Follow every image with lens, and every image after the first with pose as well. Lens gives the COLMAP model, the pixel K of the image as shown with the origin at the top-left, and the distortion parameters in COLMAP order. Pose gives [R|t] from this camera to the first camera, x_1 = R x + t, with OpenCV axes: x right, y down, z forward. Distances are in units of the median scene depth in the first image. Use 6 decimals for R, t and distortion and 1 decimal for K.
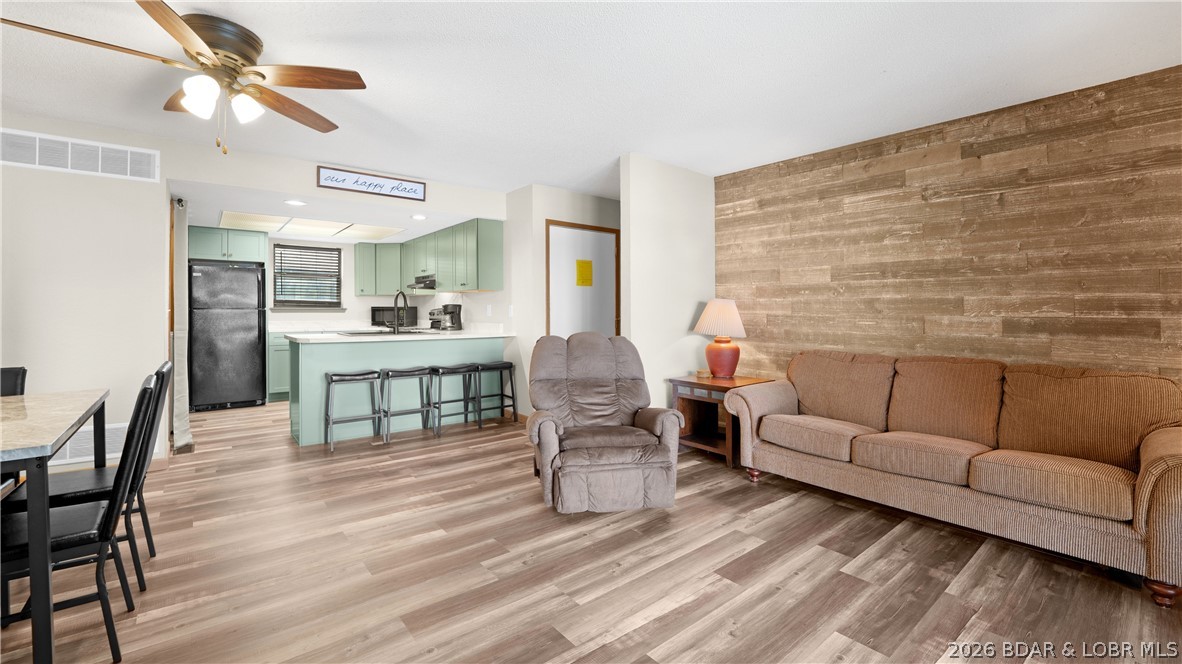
lens RADIAL K [[500.1, 0, 590.8], [0, 500.1, 312.0], [0, 0, 1]] dist [-0.024700, -0.000035]
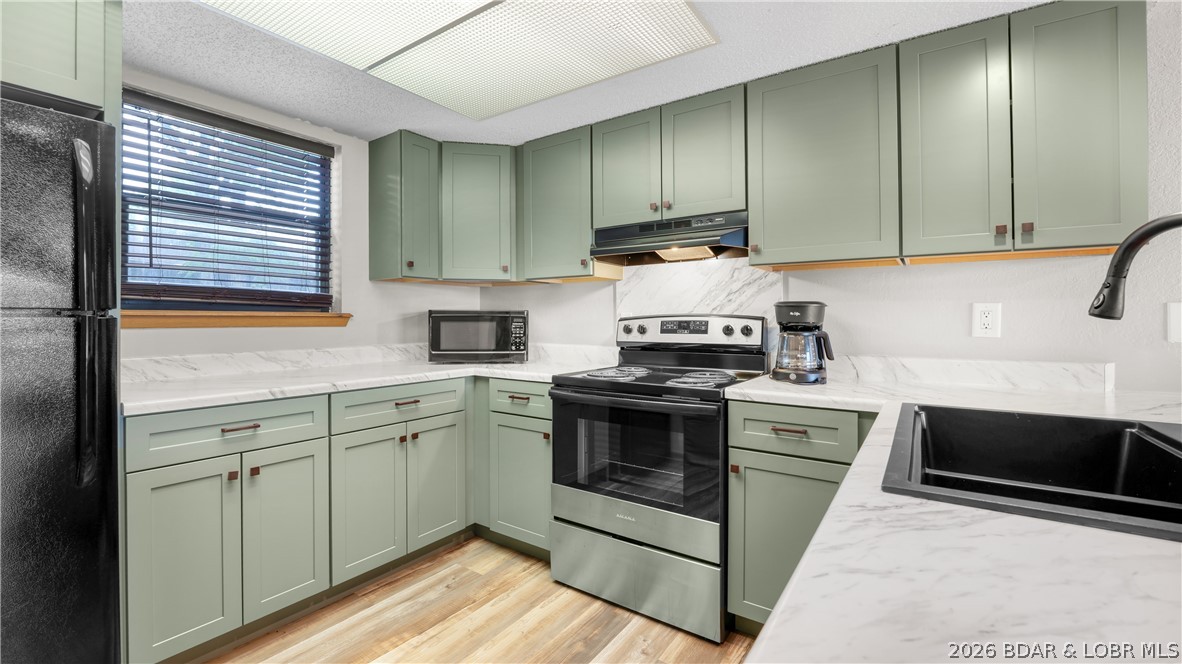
lens RADIAL K [[509.7, 0, 589.5], [0, 509.7, 311.8], [0, 0, 1]] dist [-0.018839, -0.000127]
pose [[0.956945, 0.004123, 0.290239, -0.492579], [0.000461, 0.999876, -0.015724, -0.003499], [-0.290268, 0.015181, 0.956825, 0.685869]]
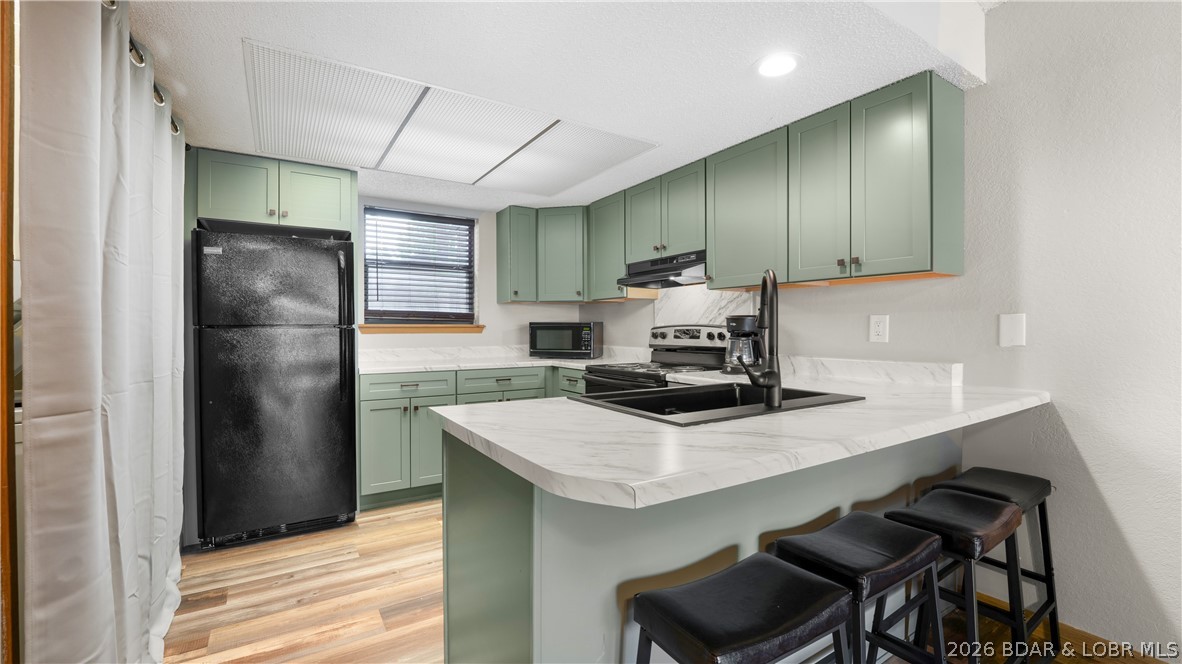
lens RADIAL K [[502.6, 0, 591.0], [0, 502.6, 332.0], [0, 0, 1]] dist [-0.024271, 0.000061]
pose [[0.994831, -0.001147, -0.101539, -0.357658], [0.001756, 0.999981, 0.005914, -0.003249], [0.101531, -0.006062, 0.994814, 0.509405]]
